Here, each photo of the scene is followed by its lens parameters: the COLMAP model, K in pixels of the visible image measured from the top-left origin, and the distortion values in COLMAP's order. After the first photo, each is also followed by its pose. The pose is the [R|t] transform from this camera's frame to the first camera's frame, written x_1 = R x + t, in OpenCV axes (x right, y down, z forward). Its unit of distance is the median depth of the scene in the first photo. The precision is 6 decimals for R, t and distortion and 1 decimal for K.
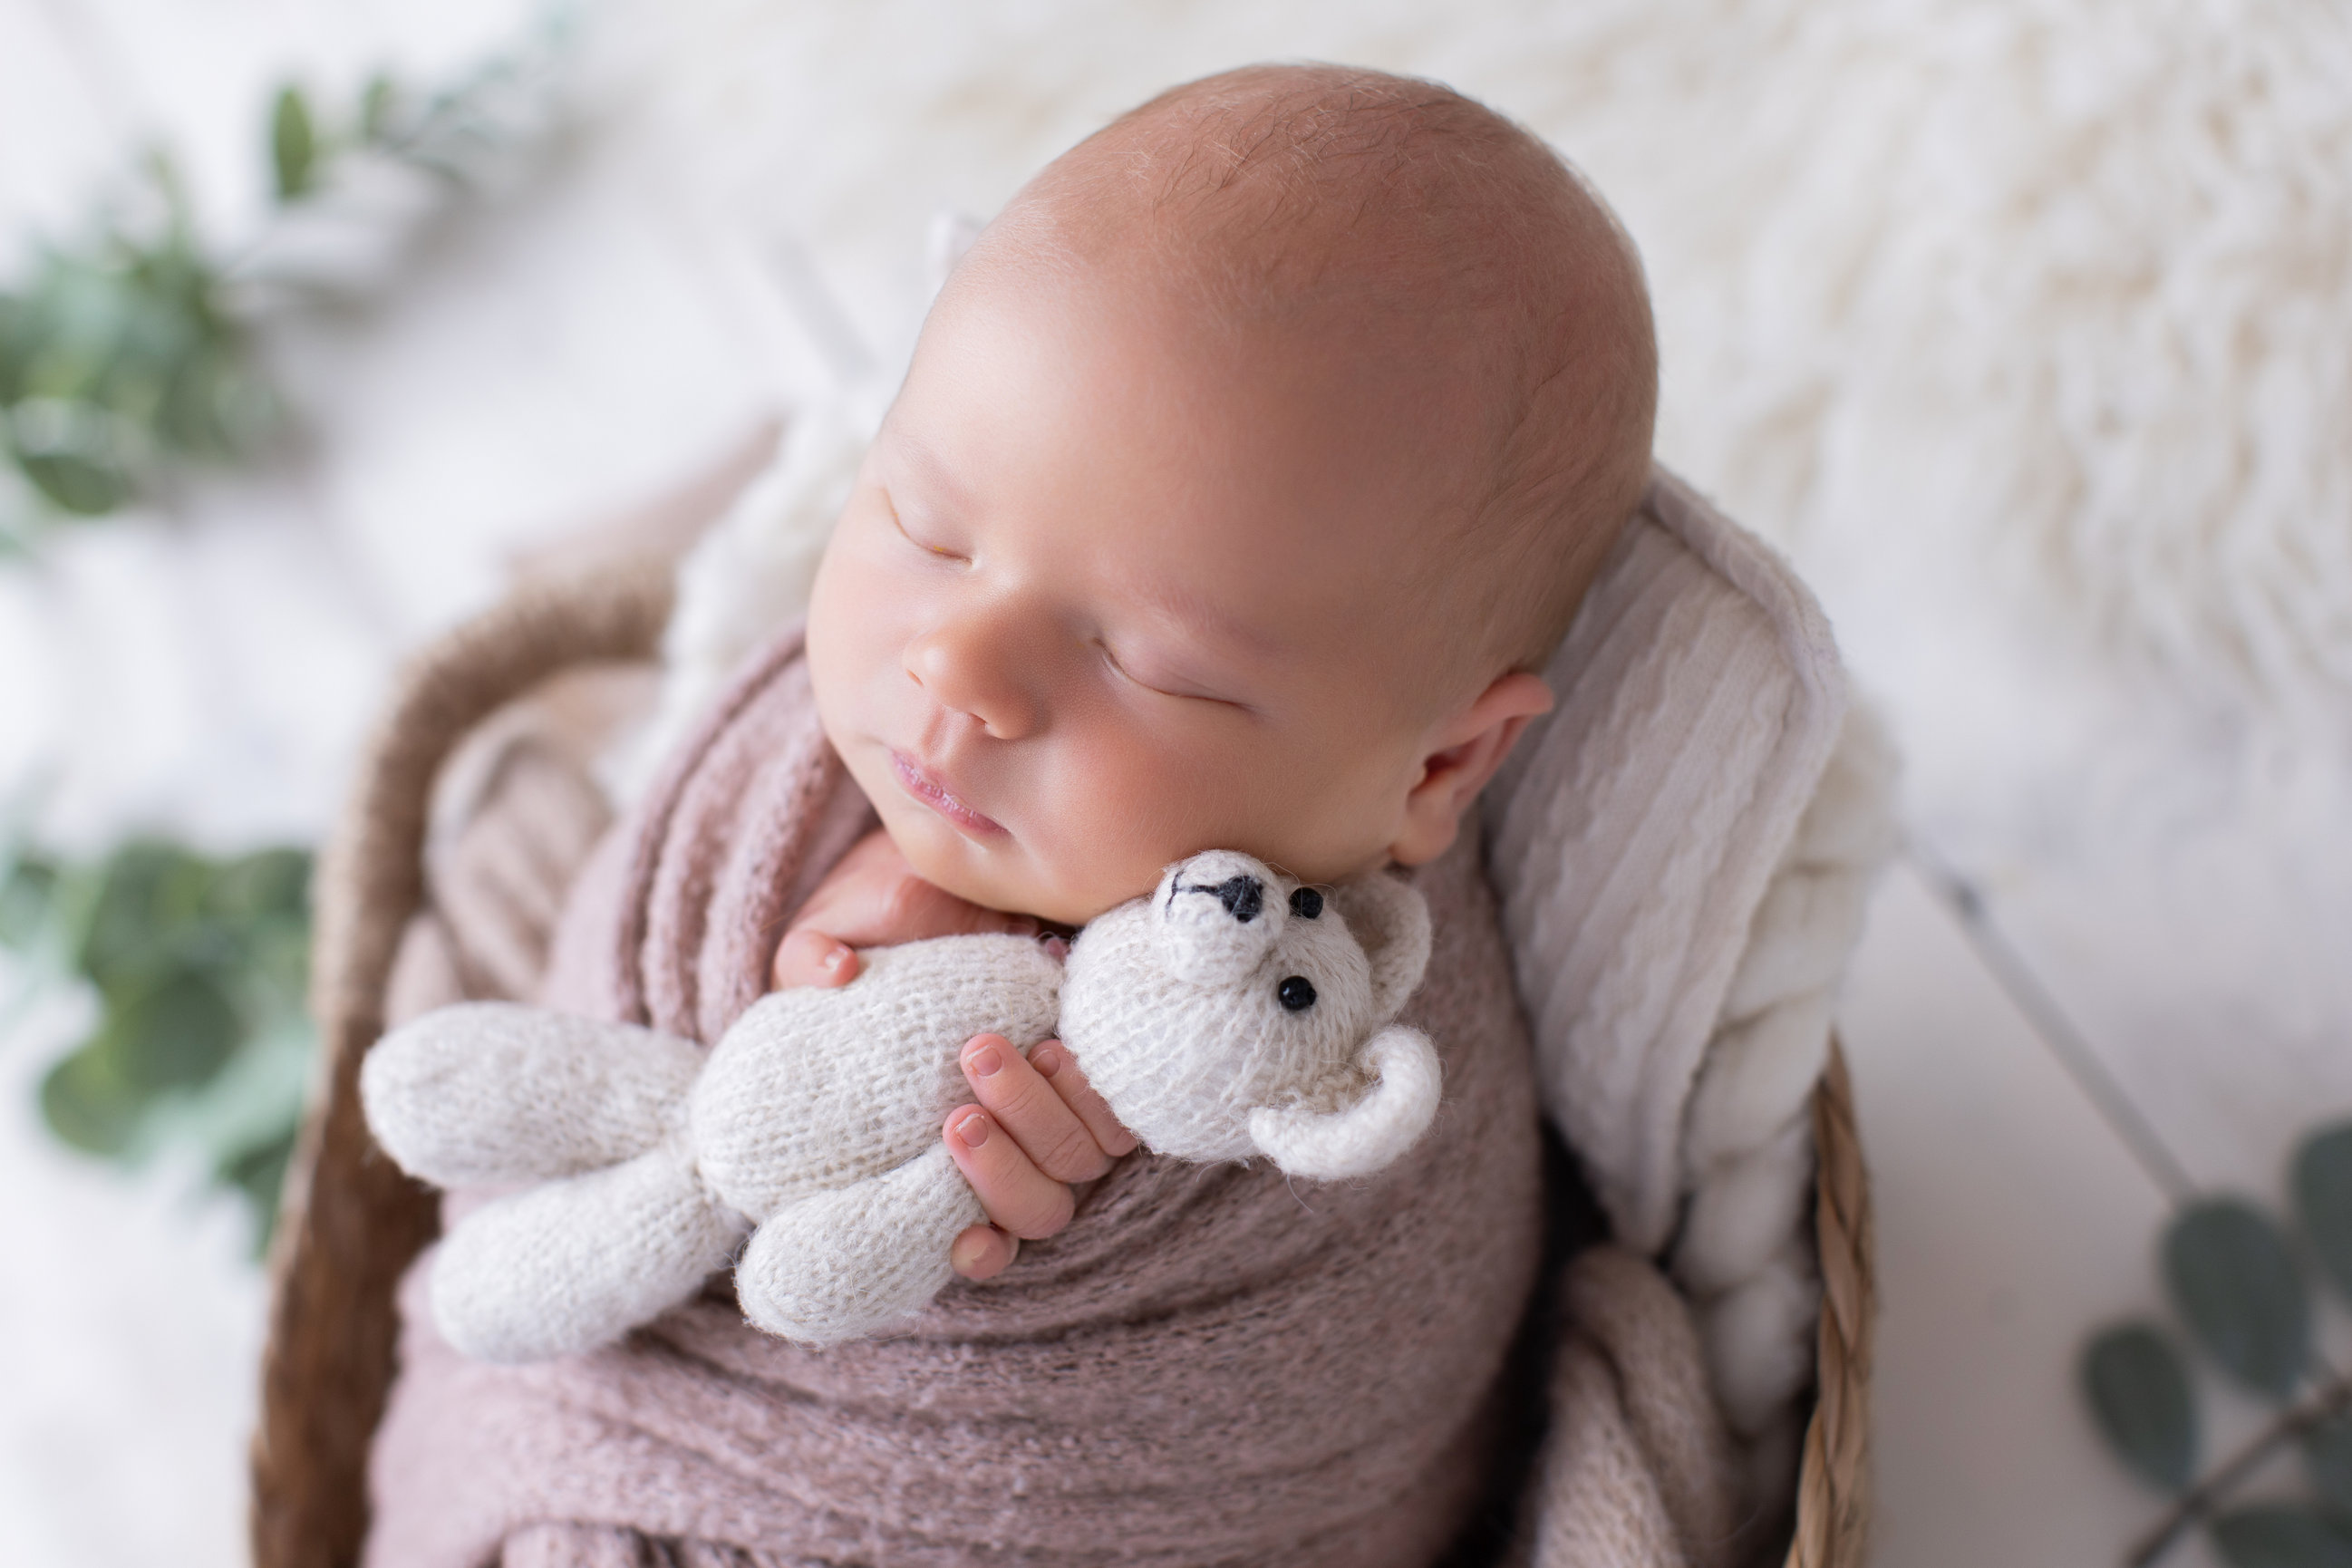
lens RADIAL K [[3402.4, 0, 1176.0], [0, 3402.4, 784.0], [0, 0, 1]] dist [-0.019770, -0.029638]
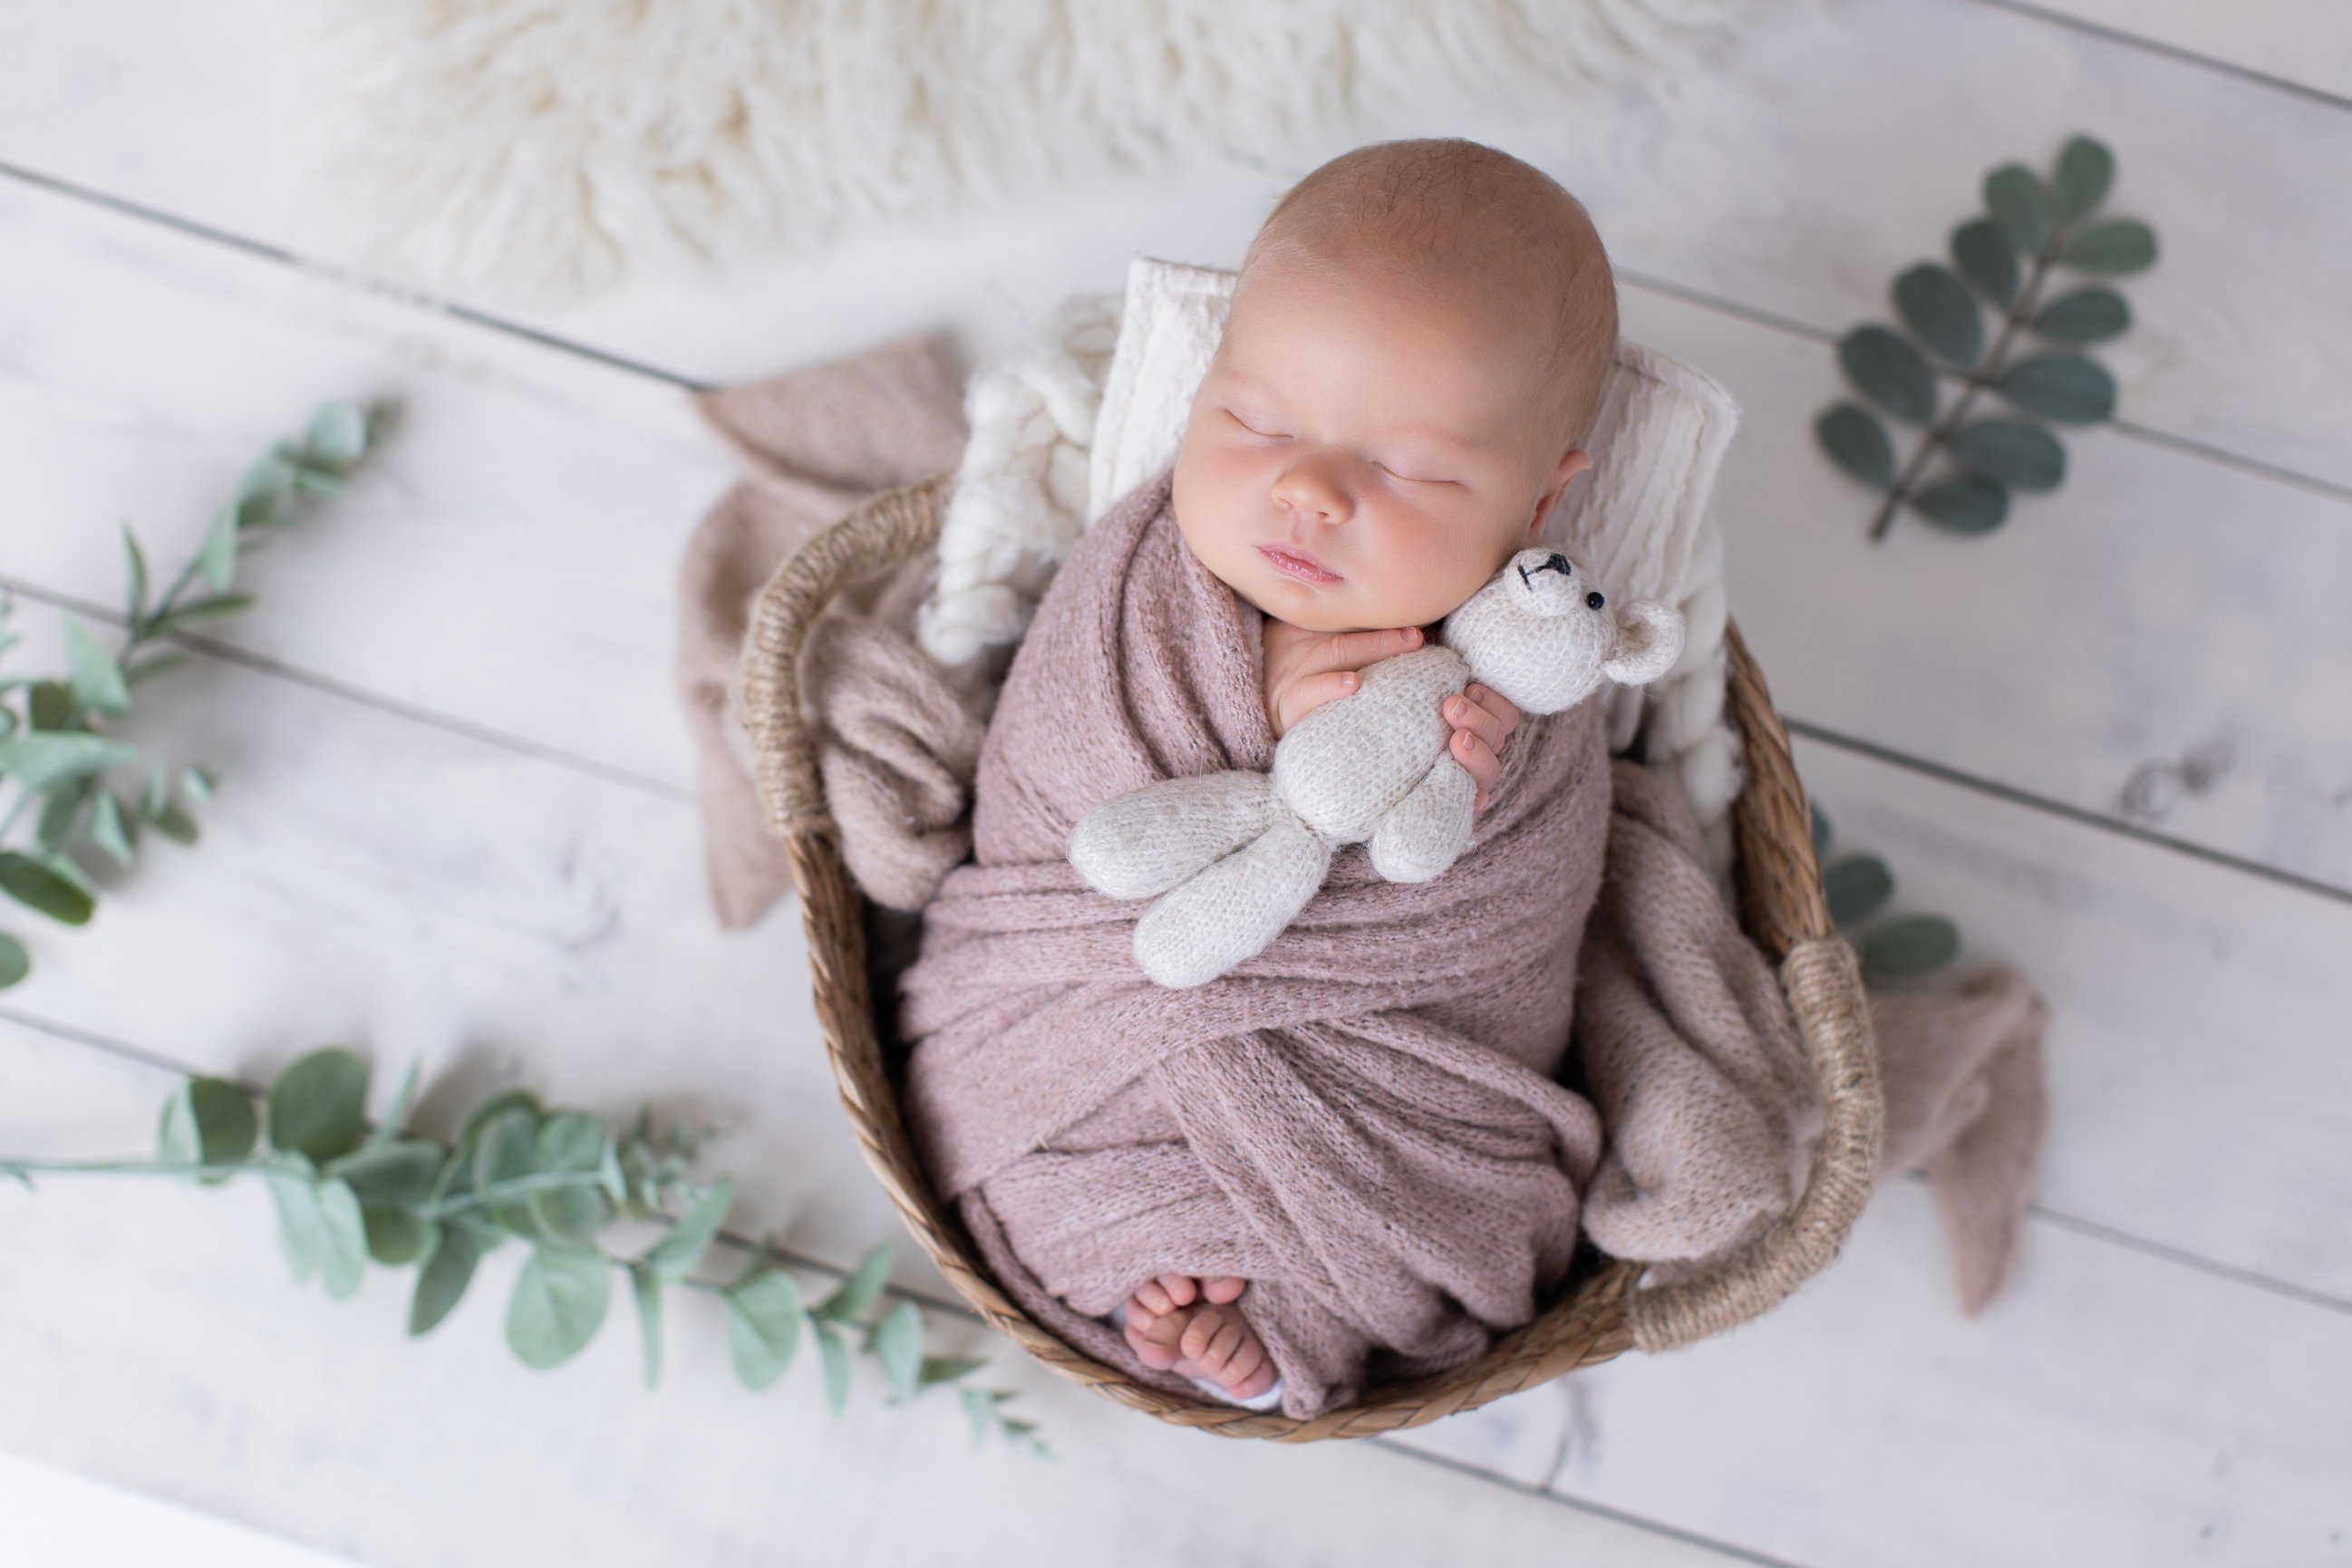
lens RADIAL K [[3520.9, 0, 1106.5], [0, 3520.9, 773.8], [0, 0, 1]] dist [0.014257, 0.062884]
pose [[0.872904, -0.262527, 0.411240, -0.975698], [0.223716, 0.964429, 0.140809, -0.190265], [-0.433578, -0.030911, 0.900586, -0.624740]]
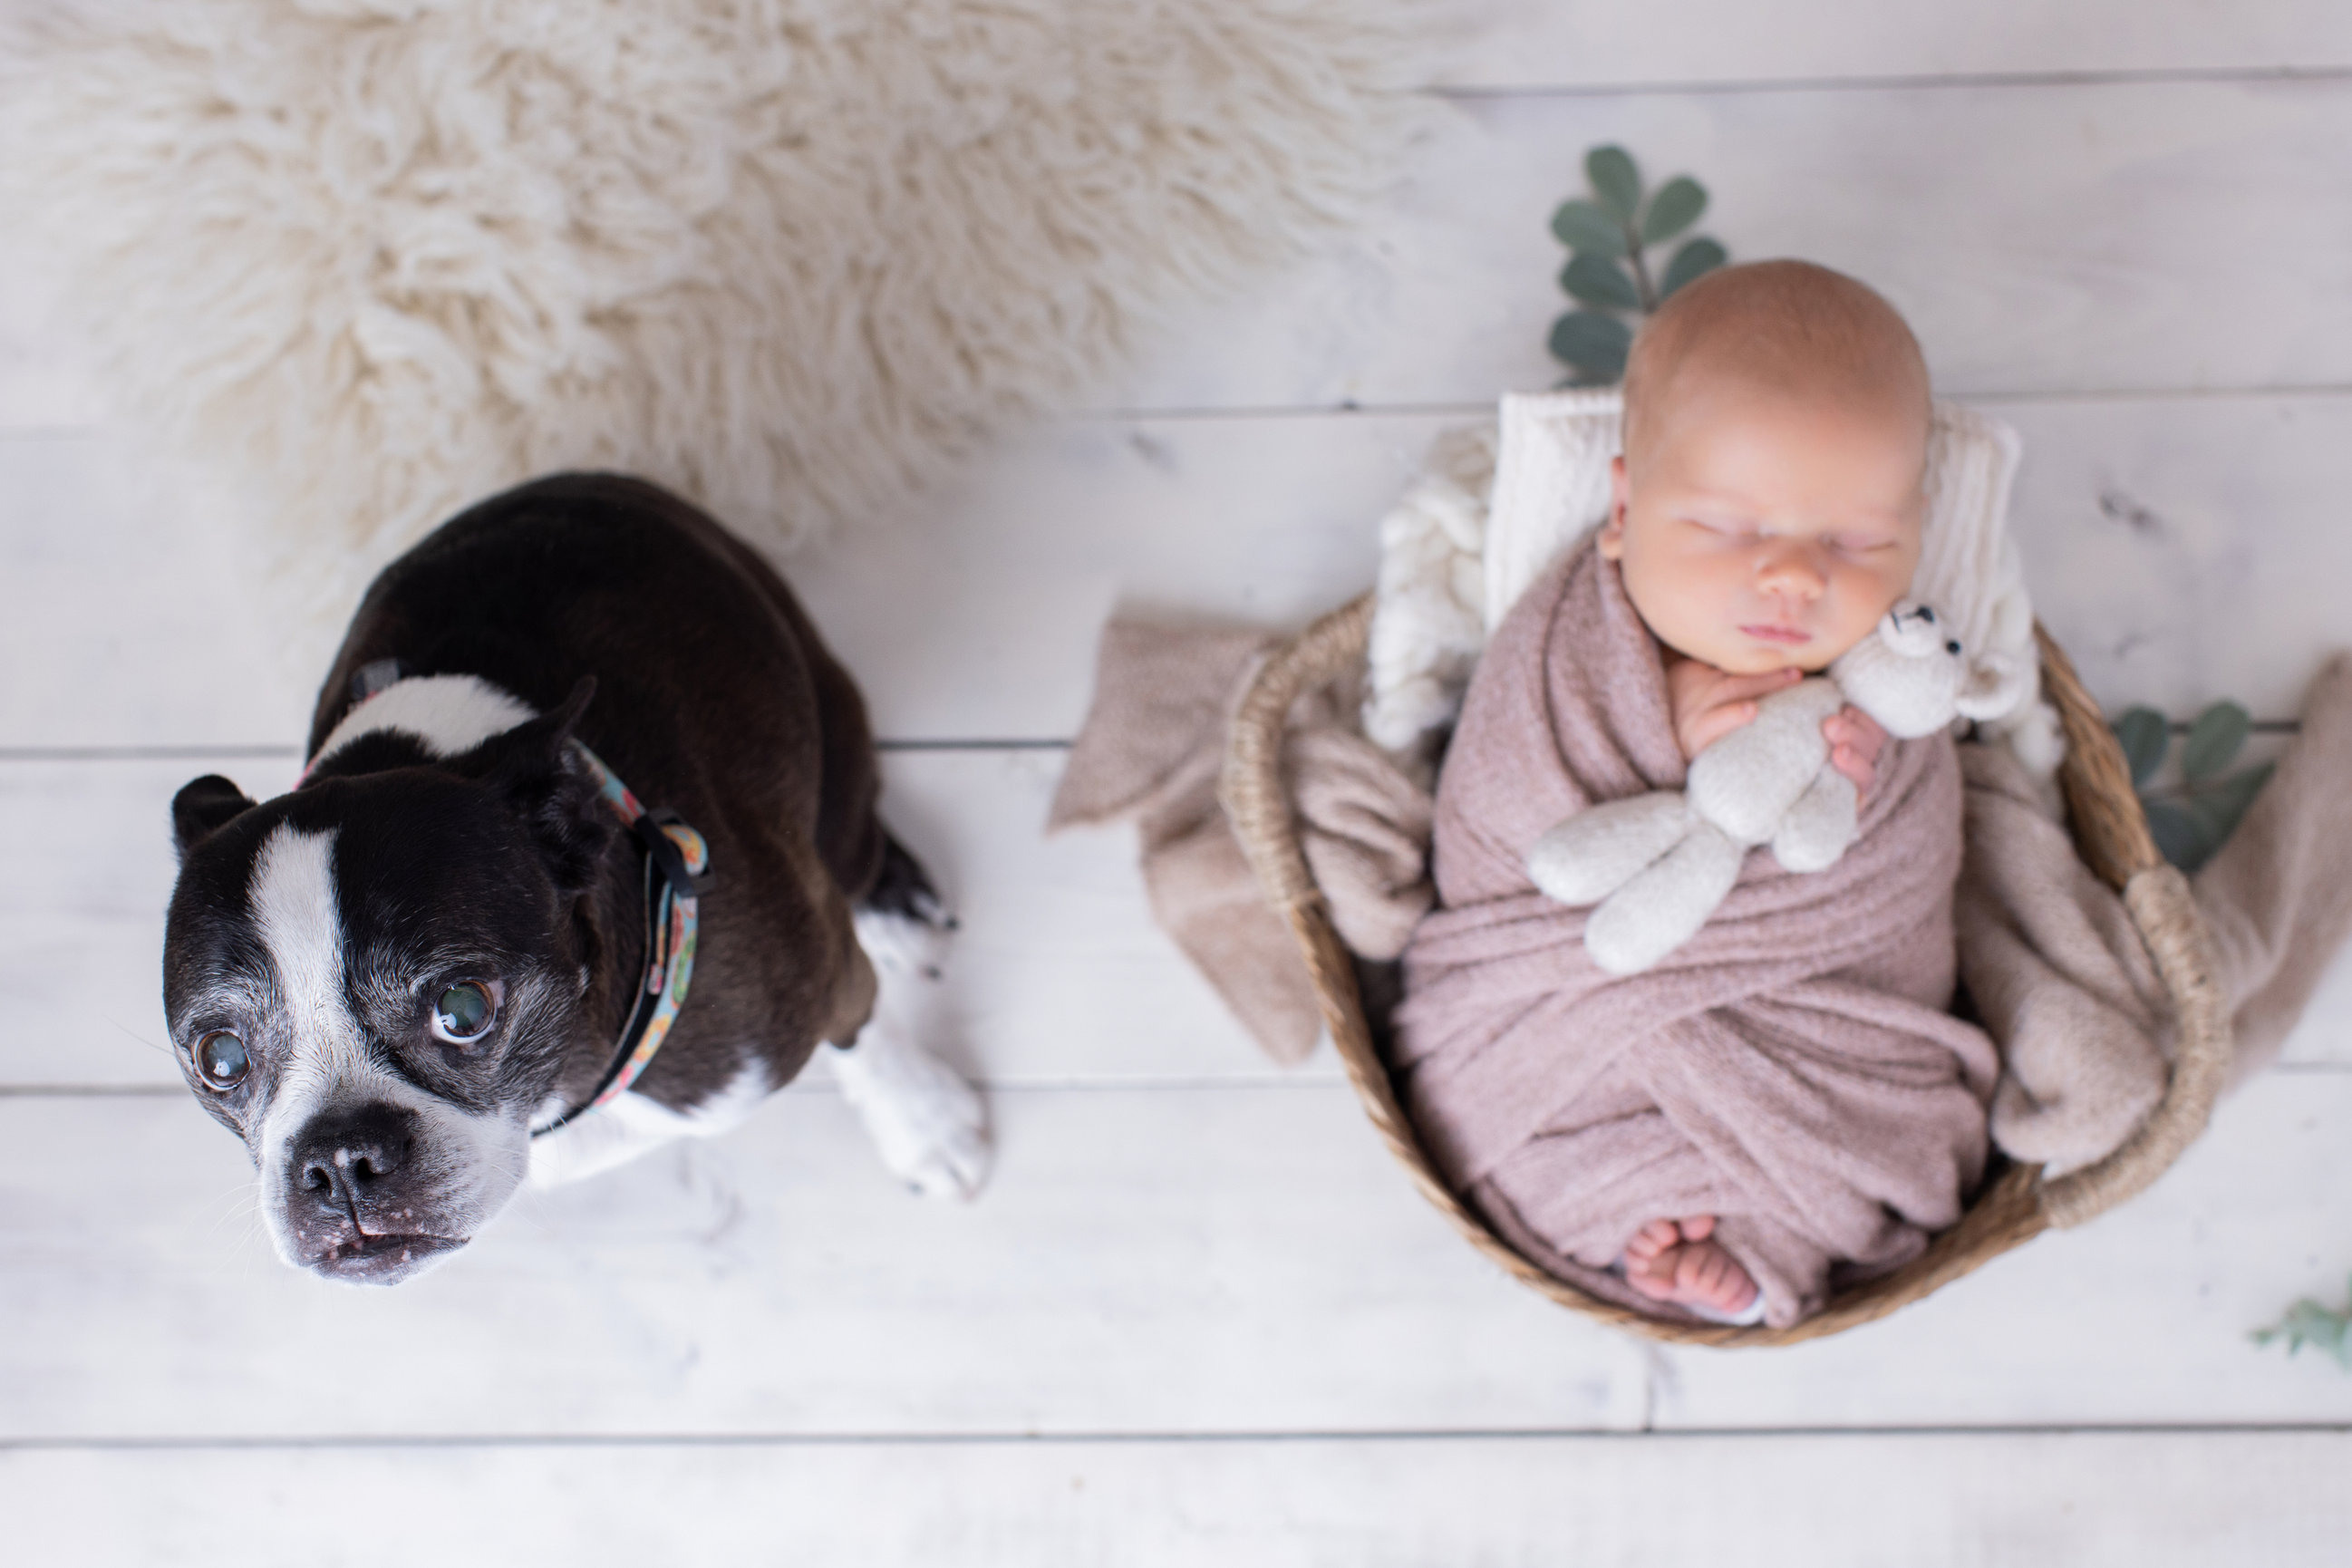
lens RADIAL K [[3402.4, 0, 1176.0], [0, 3402.4, 784.0], [0, 0, 1]] dist [-0.019770, -0.029638]
pose [[0.844154, -0.383256, 0.374859, -1.228344], [0.370060, 0.922495, 0.109811, -0.279745], [-0.387891, 0.046023, 0.920556, -0.872522]]
